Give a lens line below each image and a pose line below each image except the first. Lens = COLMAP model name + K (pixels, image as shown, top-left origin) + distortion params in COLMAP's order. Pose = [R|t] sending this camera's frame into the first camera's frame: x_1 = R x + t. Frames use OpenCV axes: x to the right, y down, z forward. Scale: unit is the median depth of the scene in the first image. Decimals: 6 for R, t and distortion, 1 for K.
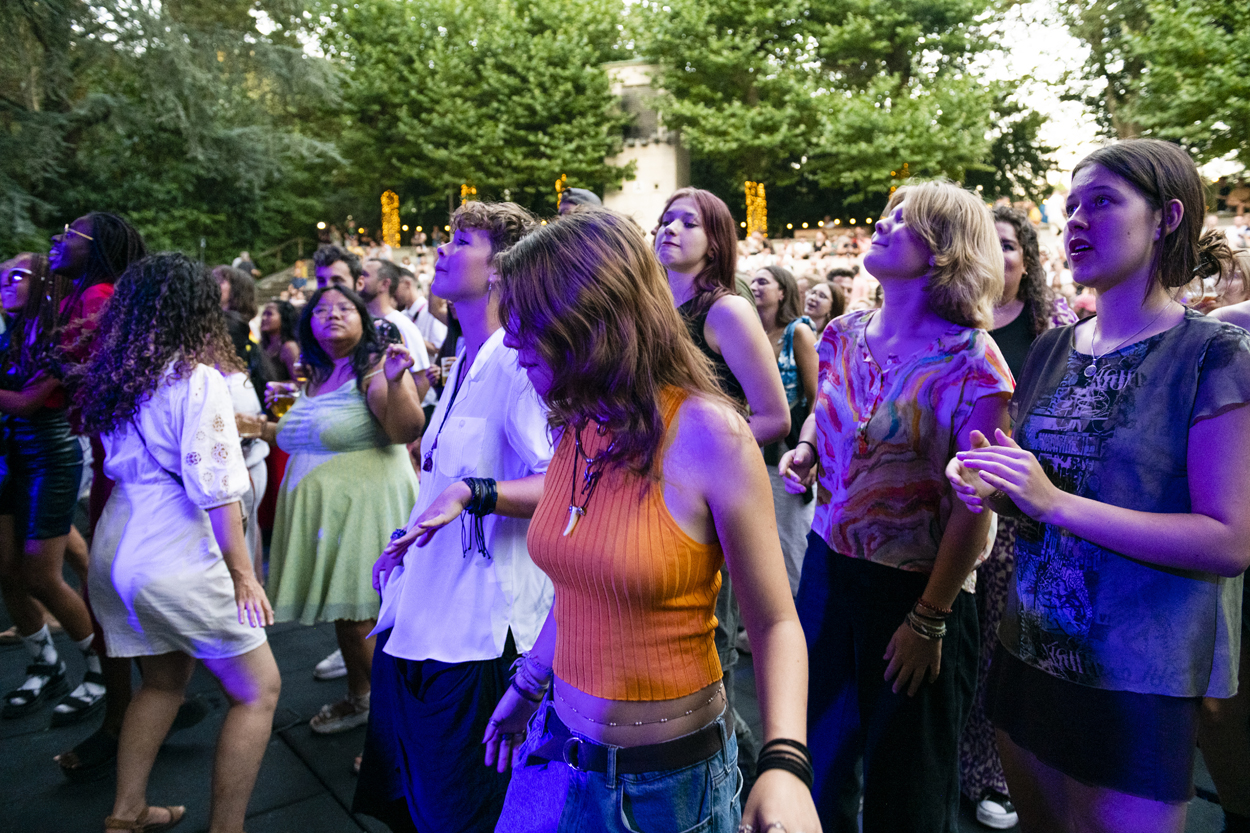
lens RADIAL K [[862.0, 0, 624.9], [0, 862.0, 418.6], [0, 0, 1]] dist [0.001433, 0.000779]
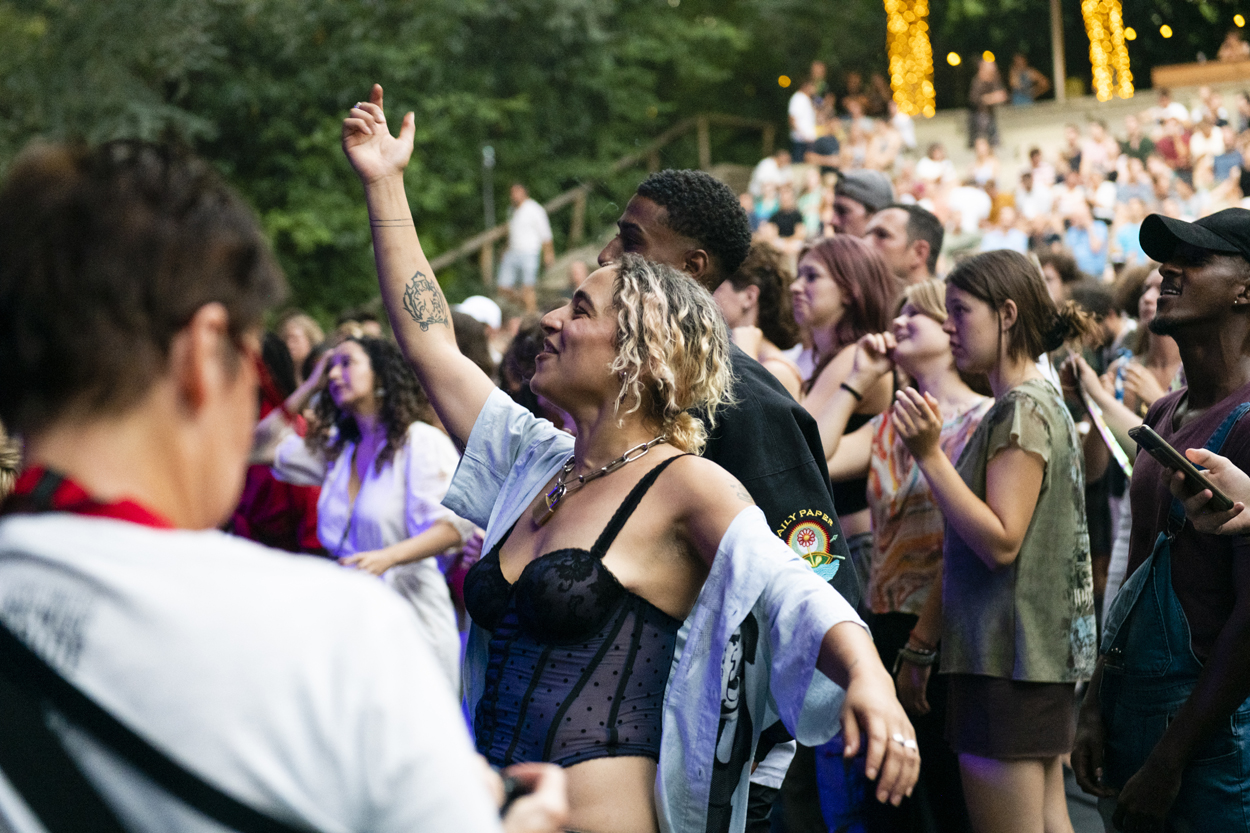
lens RADIAL K [[2521.9, 0, 625.1], [0, 2521.9, 417.0], [0, 0, 1]] dist [0.026267, 0.000000]
pose [[0.914213, -0.047216, -0.402474, 0.098779], [0.025966, 0.997973, -0.058095, 0.007418], [0.404401, 0.042661, 0.913586, -0.164138]]
